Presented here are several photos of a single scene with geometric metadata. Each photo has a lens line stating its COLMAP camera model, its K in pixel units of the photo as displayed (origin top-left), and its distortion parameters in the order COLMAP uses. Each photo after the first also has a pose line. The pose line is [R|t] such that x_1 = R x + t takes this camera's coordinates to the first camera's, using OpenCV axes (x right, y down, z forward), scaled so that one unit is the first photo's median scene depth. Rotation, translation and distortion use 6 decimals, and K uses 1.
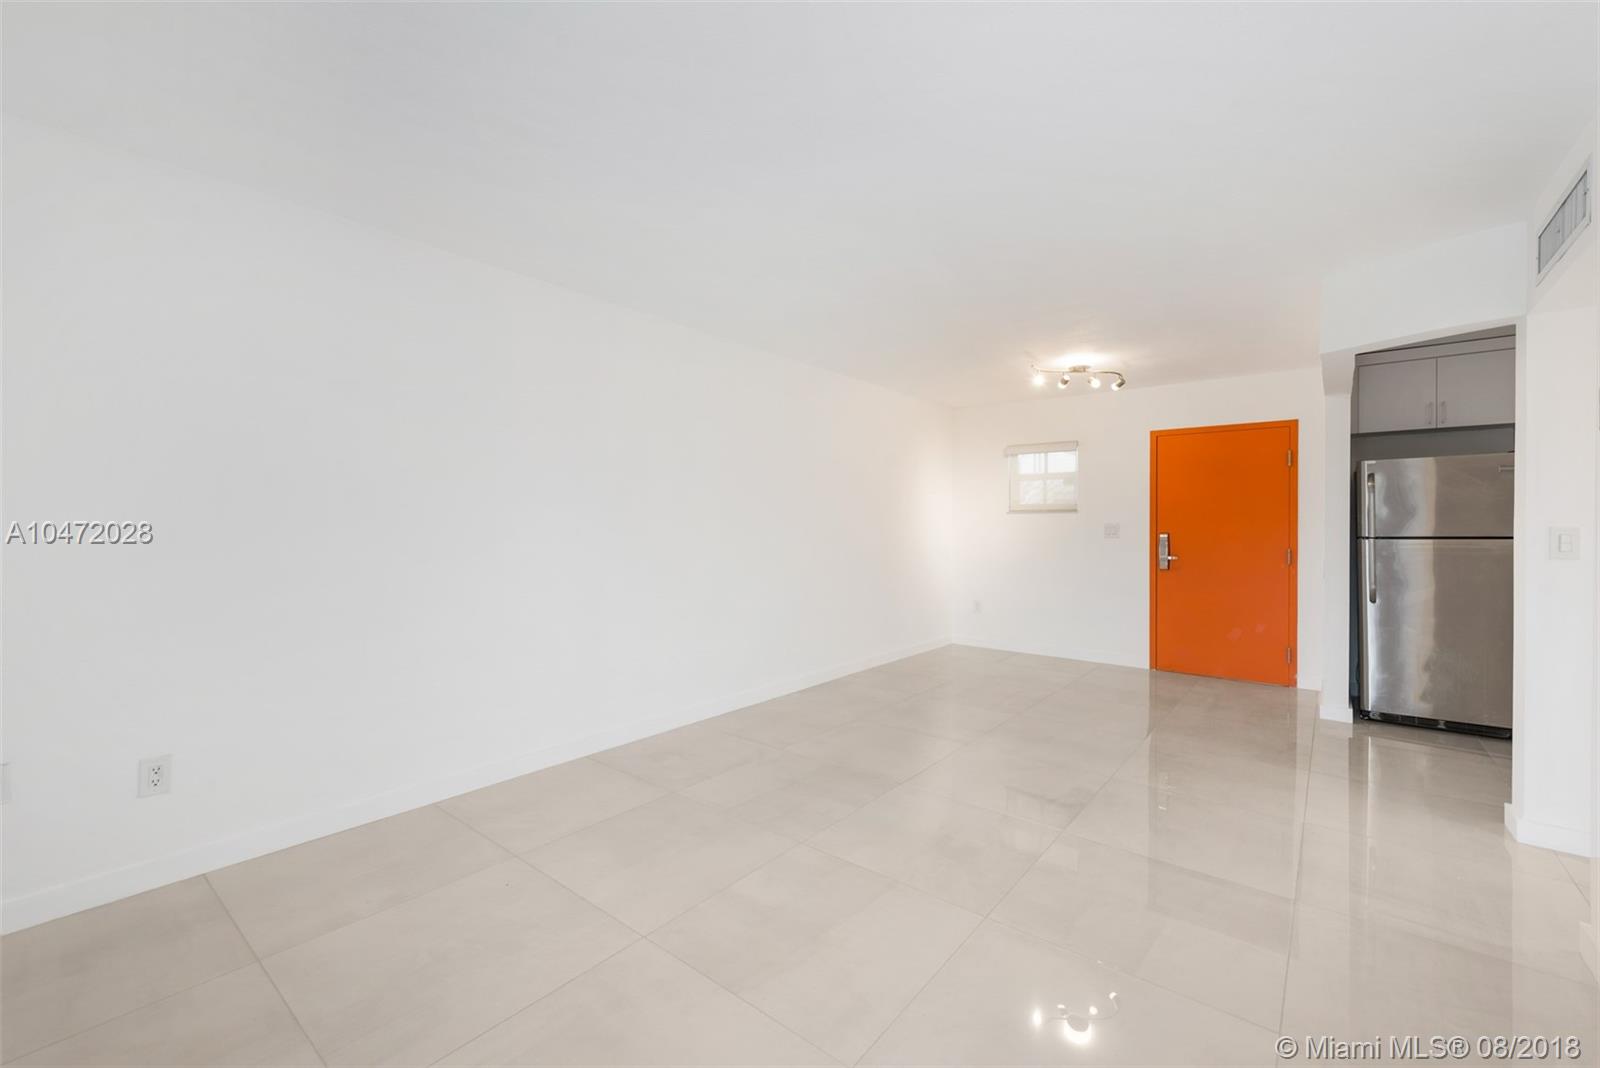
lens RADIAL K [[653.9, 0, 790.0], [0, 653.9, 519.7], [0, 0, 1]] dist [-0.008850, -0.000149]
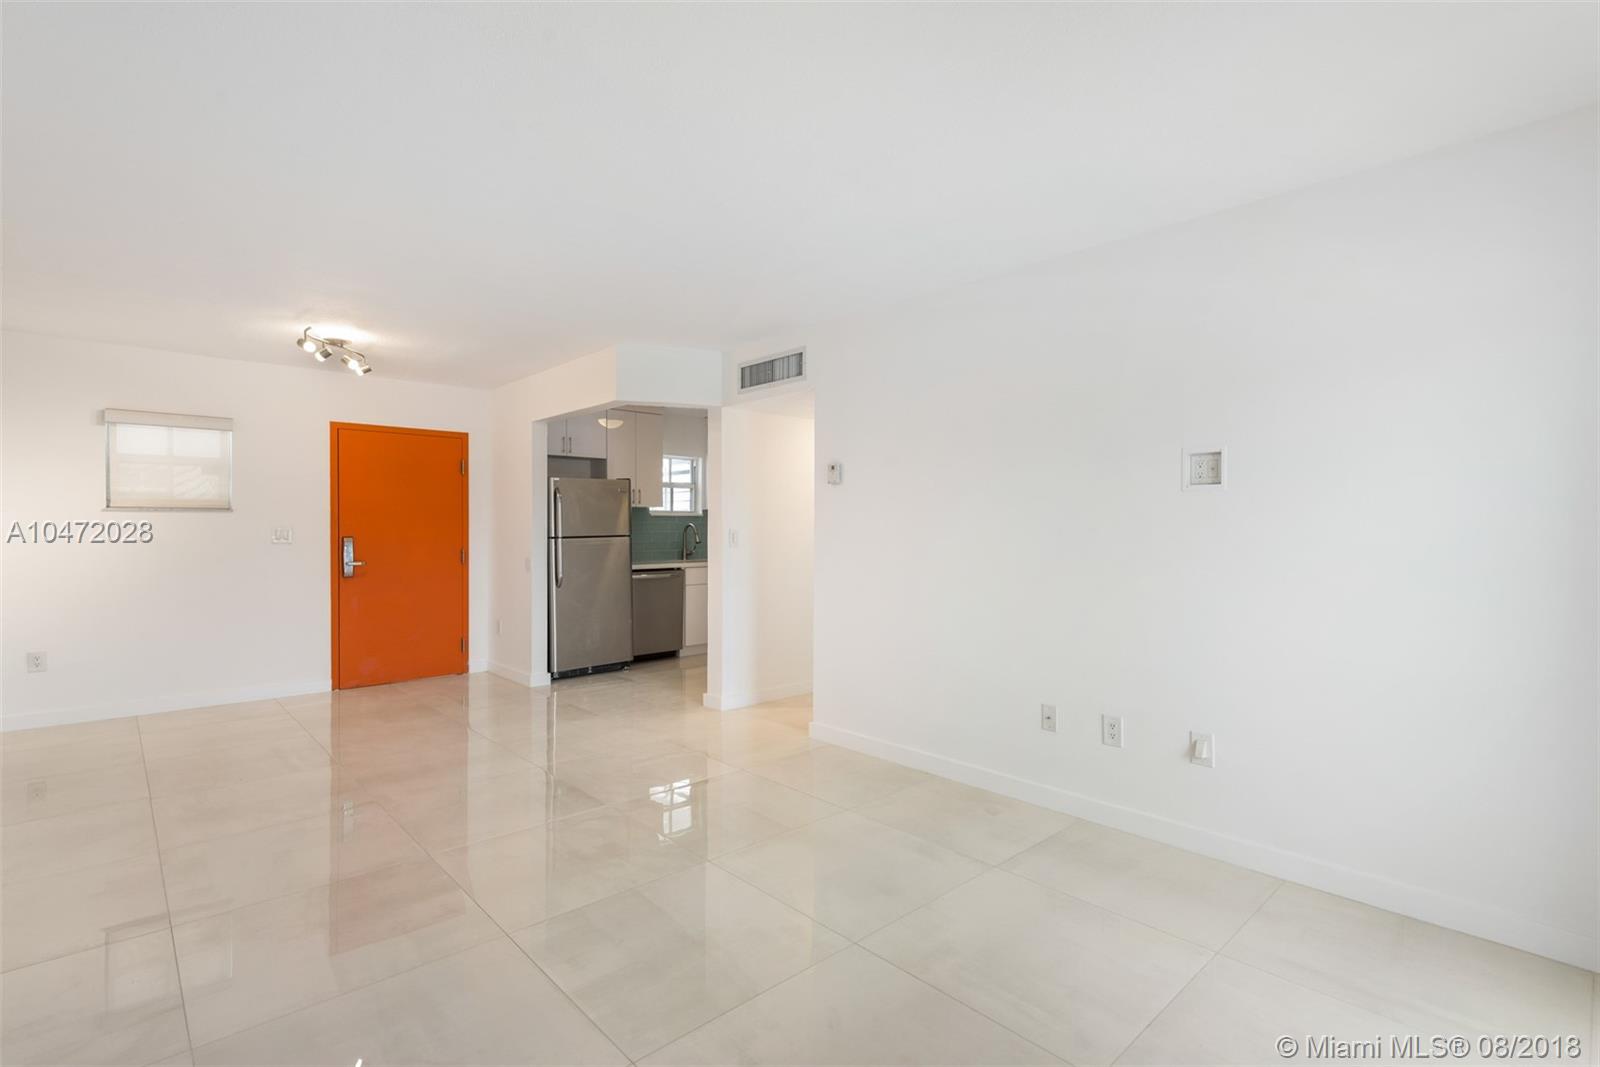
lens RADIAL K [[748.0, 0, 808.1], [0, 748.0, 531.7], [0, 0, 1]] dist [-0.017370, -0.000350]
pose [[0.112561, -0.008687, 0.993607, -0.389152], [-0.007578, 0.999925, 0.009601, -0.001470], [-0.993616, -0.008610, 0.112487, 0.254313]]
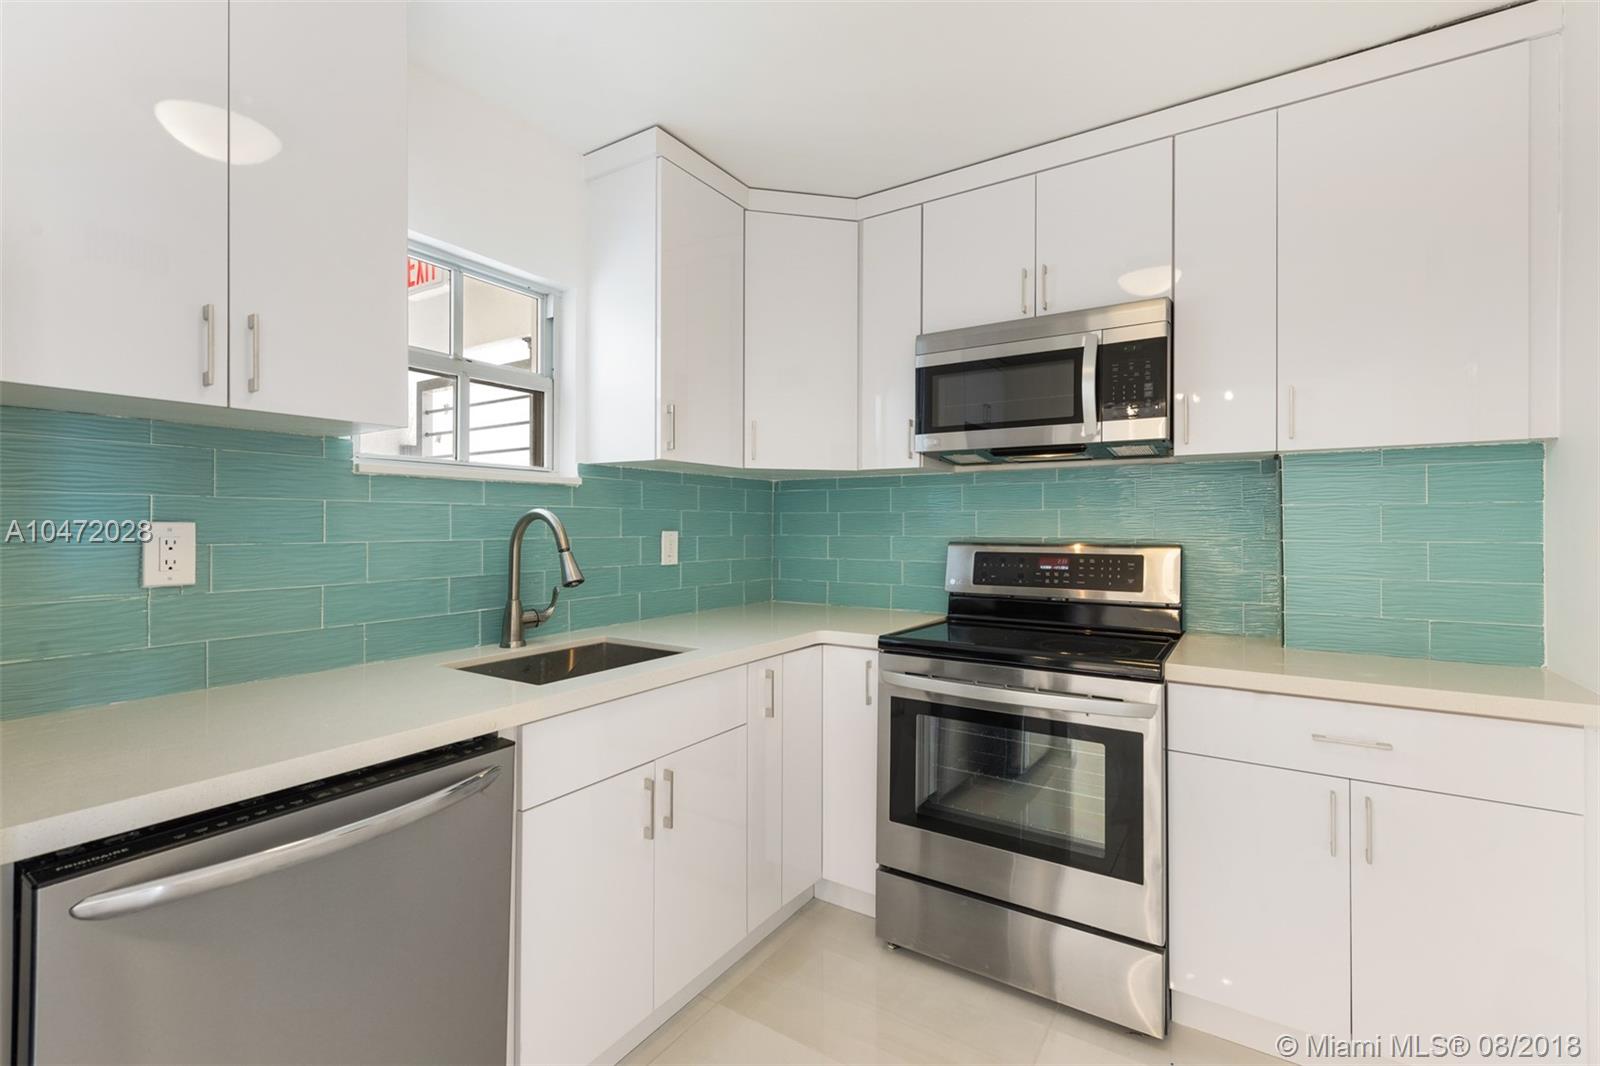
lens RADIAL K [[707.1, 0, 793.8], [0, 707.1, 522.0], [0, 0, 1]] dist [0.010917, -0.004989]
pose [[-0.113932, 0.002376, 0.993486, 0.638505], [-0.009189, 0.999952, -0.003445, 0.005051], [-0.993446, -0.009522, -0.113905, 0.551891]]
